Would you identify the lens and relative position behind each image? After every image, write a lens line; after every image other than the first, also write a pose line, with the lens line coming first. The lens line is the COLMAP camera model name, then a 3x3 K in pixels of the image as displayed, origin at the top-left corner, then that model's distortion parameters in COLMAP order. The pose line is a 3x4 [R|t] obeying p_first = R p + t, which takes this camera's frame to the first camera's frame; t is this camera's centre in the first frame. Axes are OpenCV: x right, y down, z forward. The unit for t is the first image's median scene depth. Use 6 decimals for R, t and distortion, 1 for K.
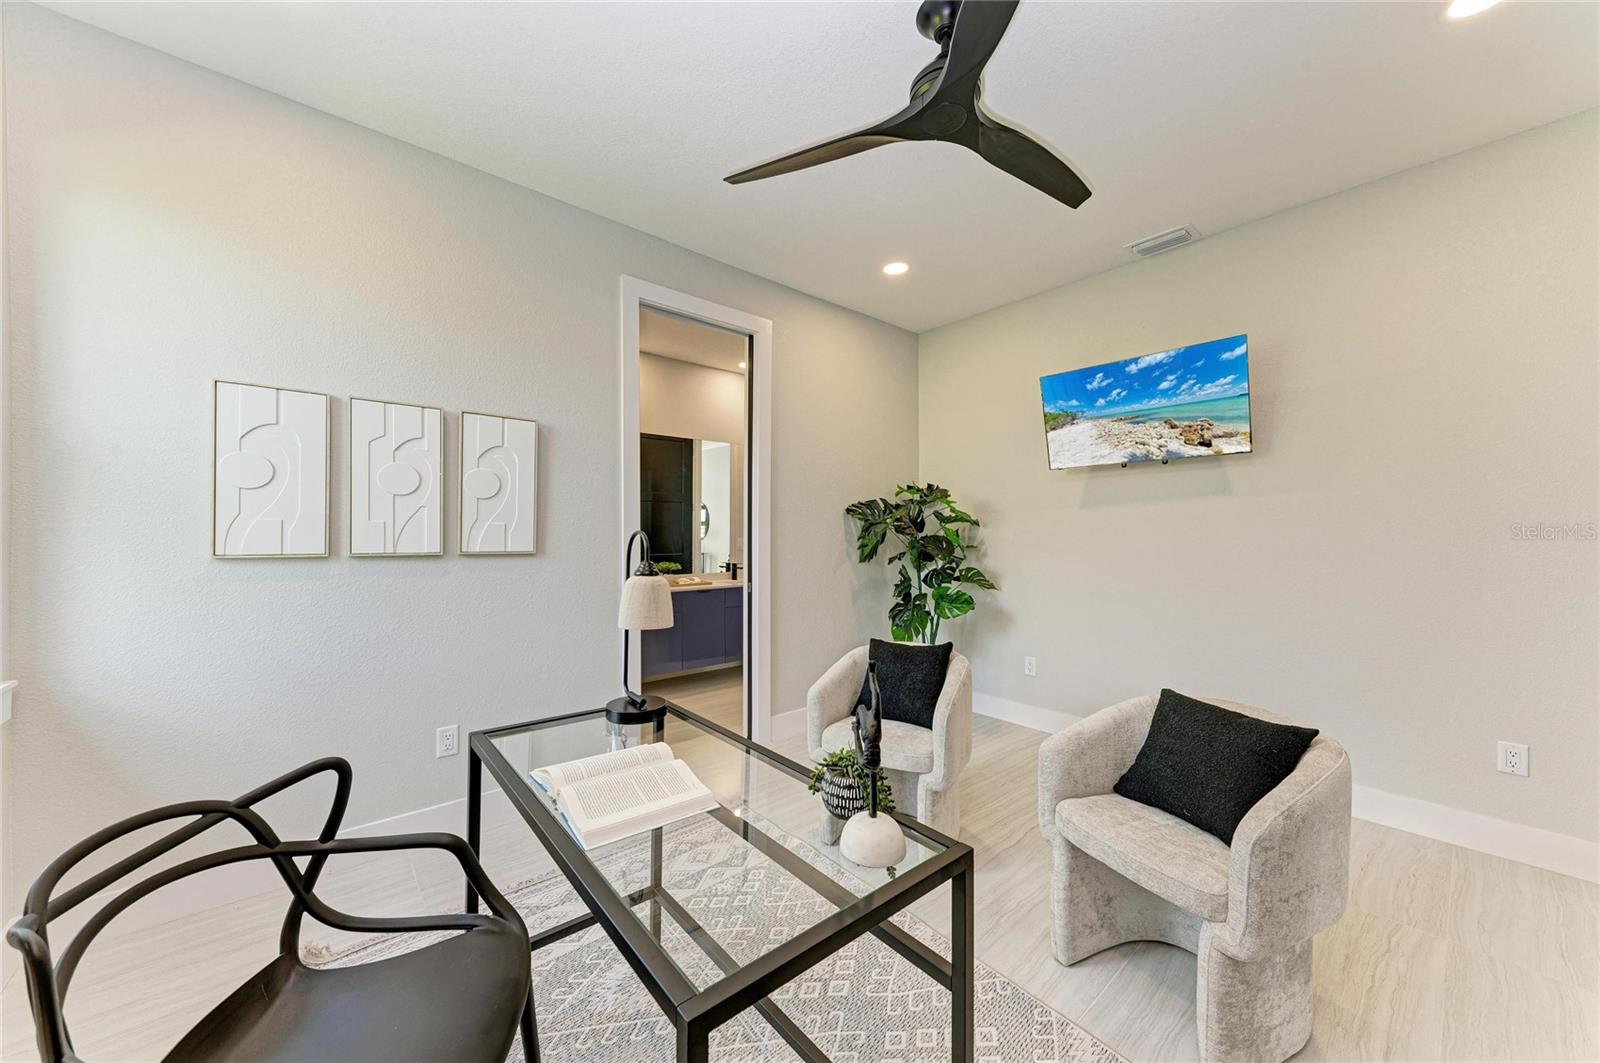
lens RADIAL K [[558.7, 0, 800.0], [0, 558.7, 531.5], [0, 0, 1]] dist [0.009368, -0.000011]
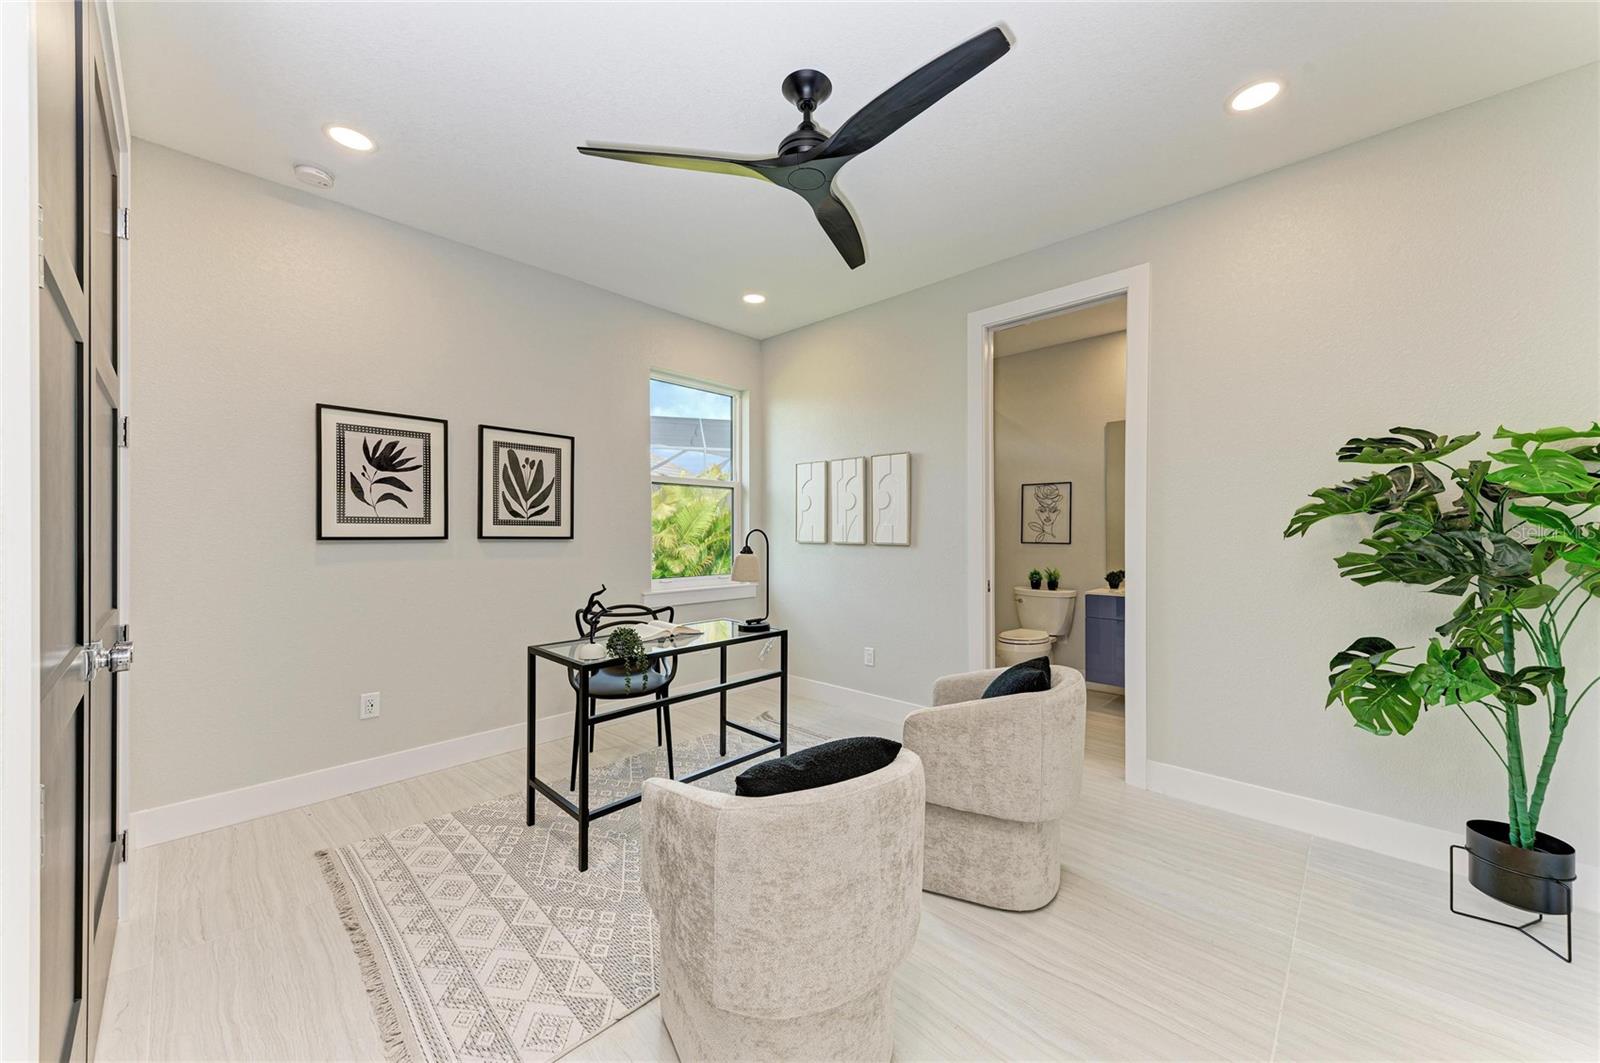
lens RADIAL K [[574.5, 0, 800.0], [0, 574.5, 531.5], [0, 0, 1]] dist [0.000354, -0.000021]
pose [[0.106754, -0.004710, -0.994274, 0.376147], [0.005657, 0.999975, -0.004129, 0.003537], [0.994269, -0.005184, 0.106779, 0.227424]]
